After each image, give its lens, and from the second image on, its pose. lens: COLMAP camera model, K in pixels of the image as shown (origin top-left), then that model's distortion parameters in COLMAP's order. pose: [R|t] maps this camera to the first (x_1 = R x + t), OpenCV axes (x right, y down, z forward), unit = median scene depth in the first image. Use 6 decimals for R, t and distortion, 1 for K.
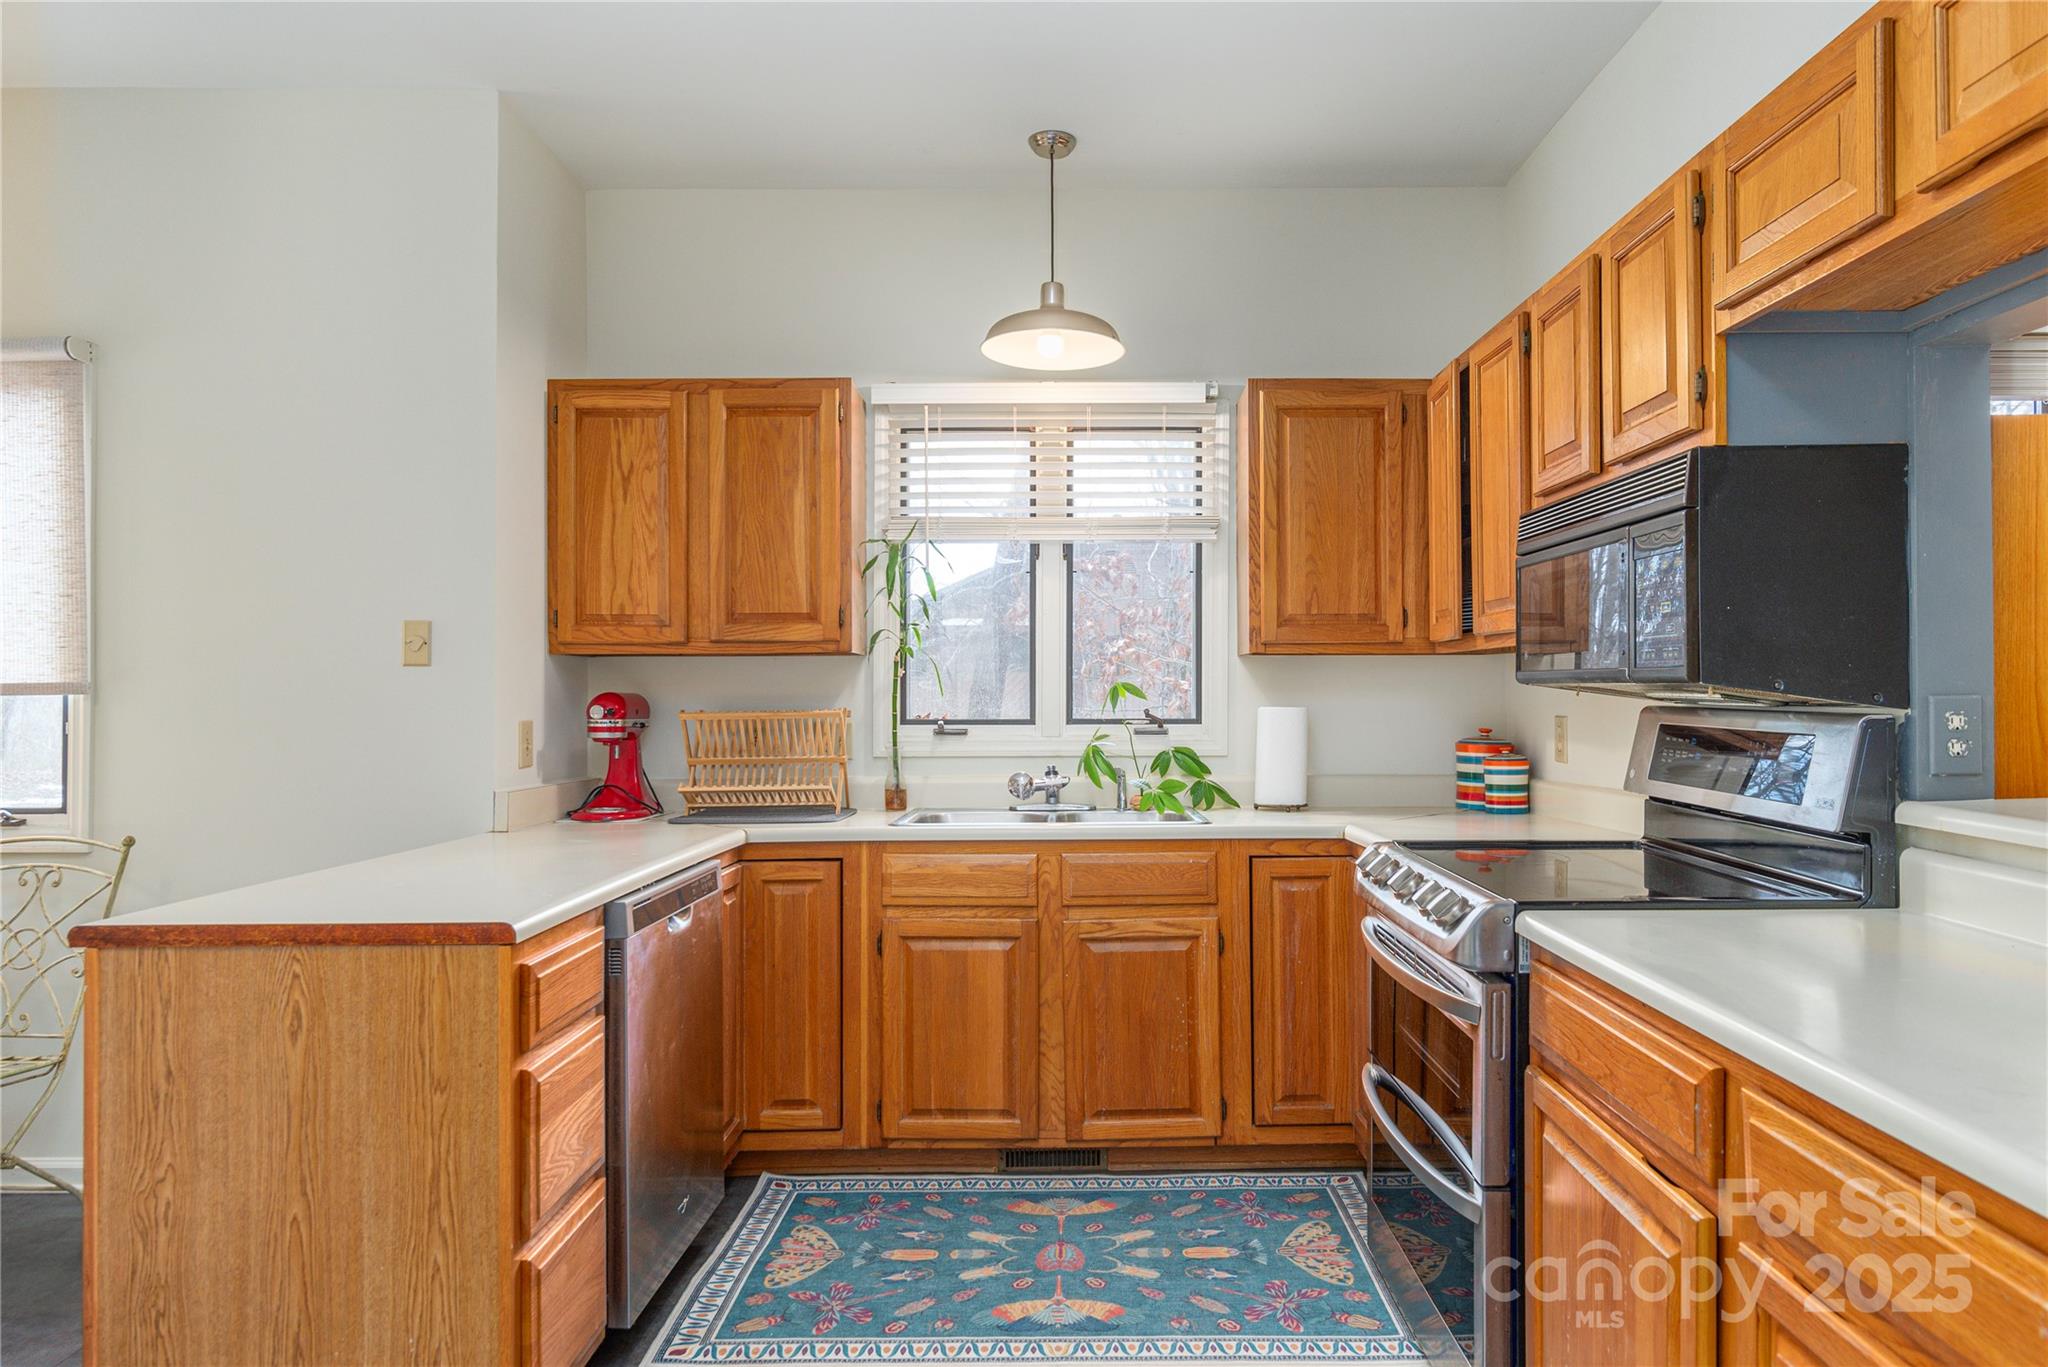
lens RADIAL K [[1254.0, 0, 1071.1], [0, 1254.0, 685.8], [0, 0, 1]] dist [0.001146, -0.000451]
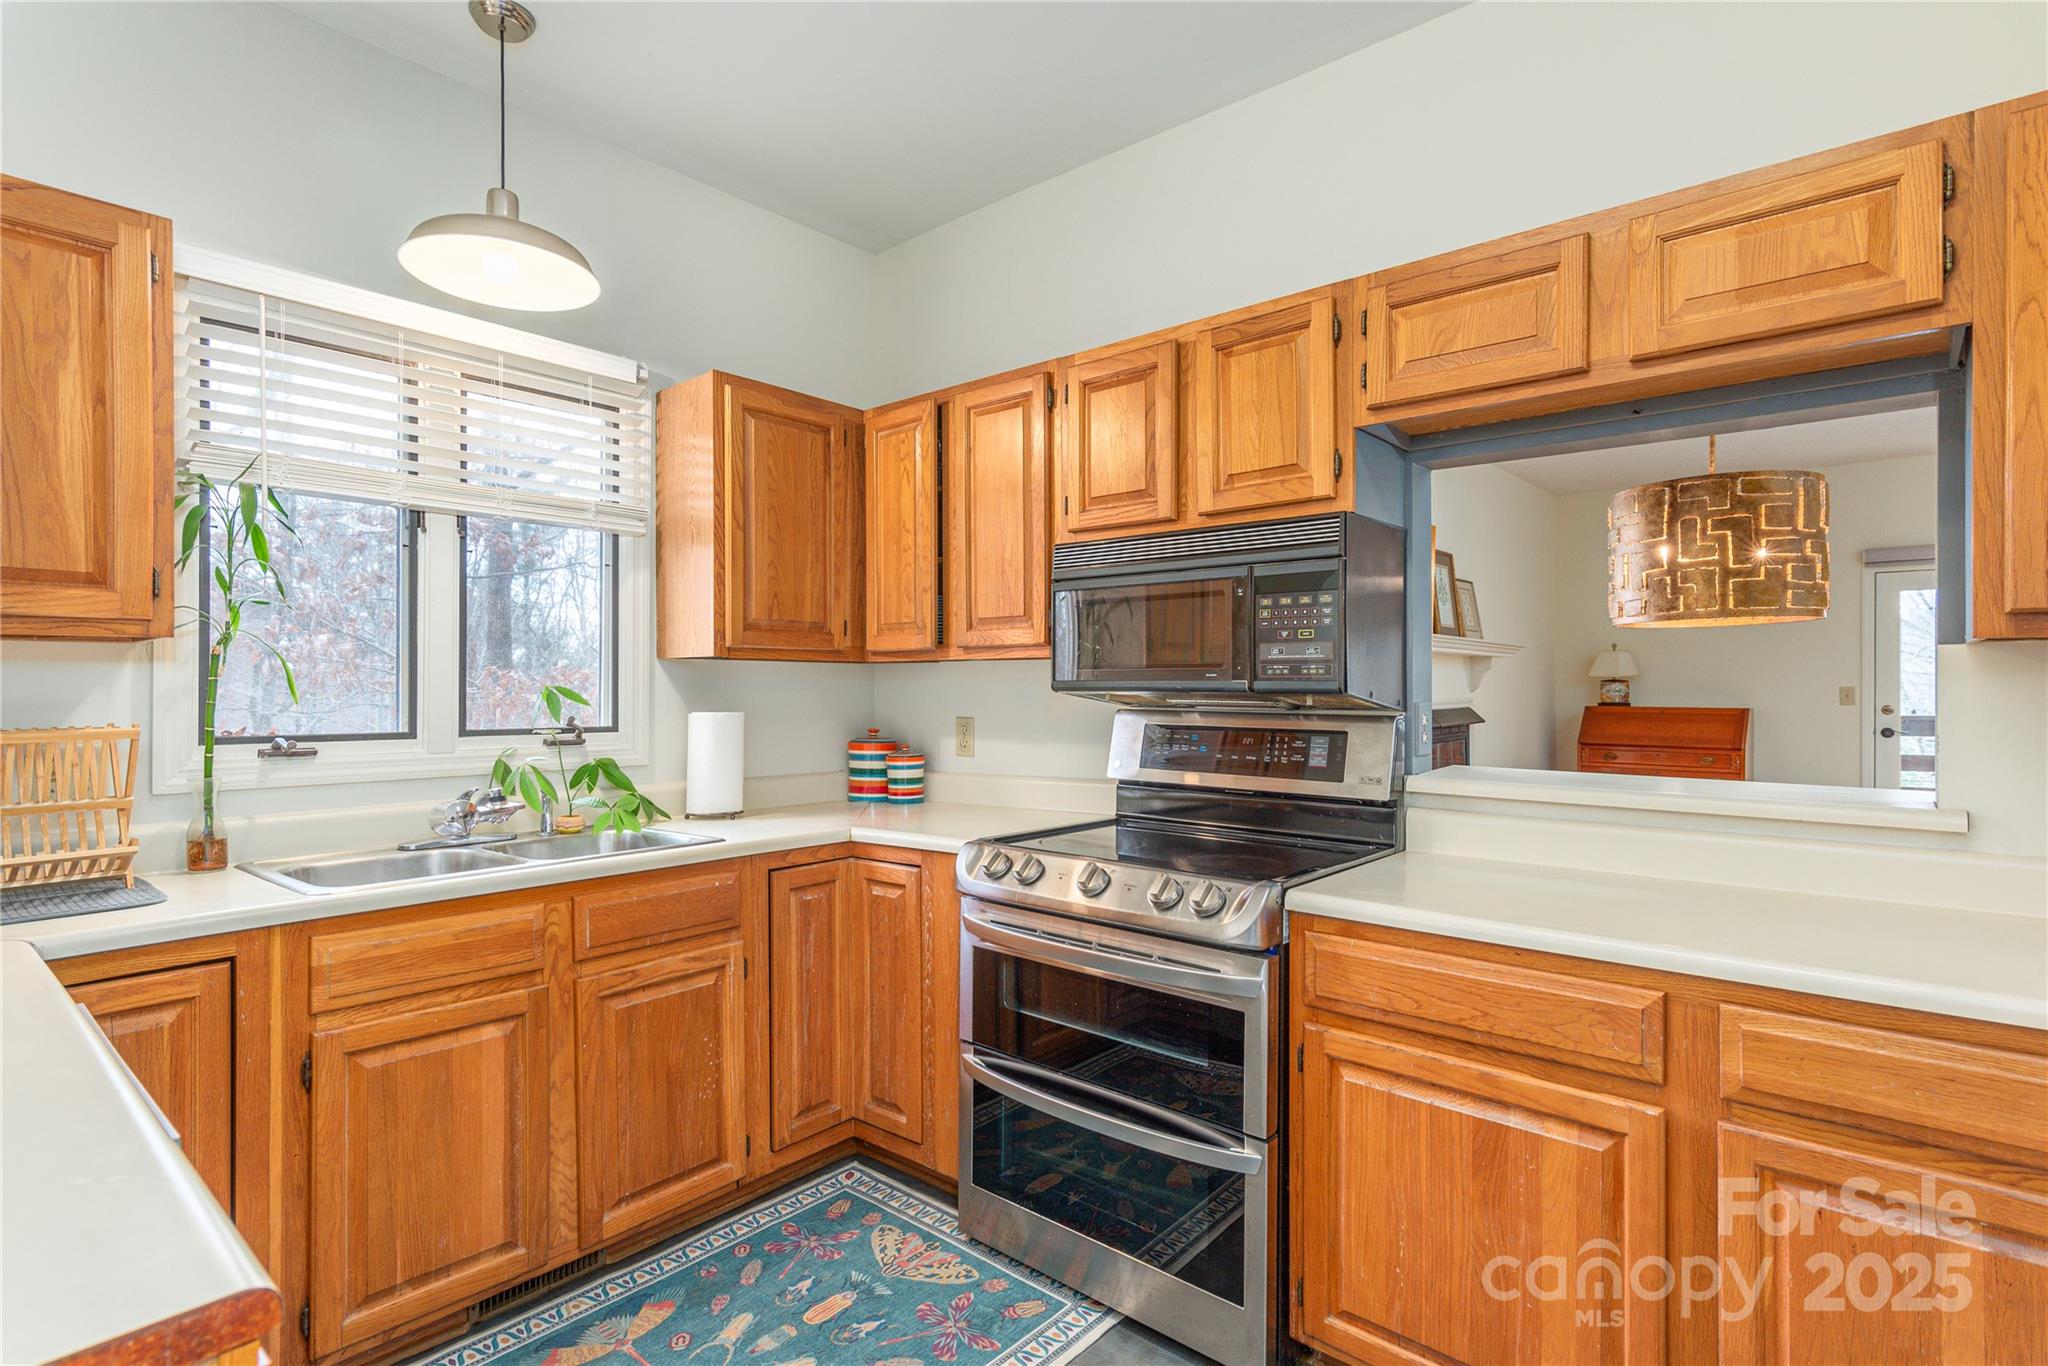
lens RADIAL K [[1008.3, 0, 1024.0], [0, 1008.3, 683.0], [0, 0, 1]] dist [0.003604, 0.000403]
pose [[0.657585, 0.008355, 0.753334, -0.309639], [-0.005562, 0.999965, -0.006235, -0.002840], [-0.753360, -0.000090, 0.657609, 0.349689]]
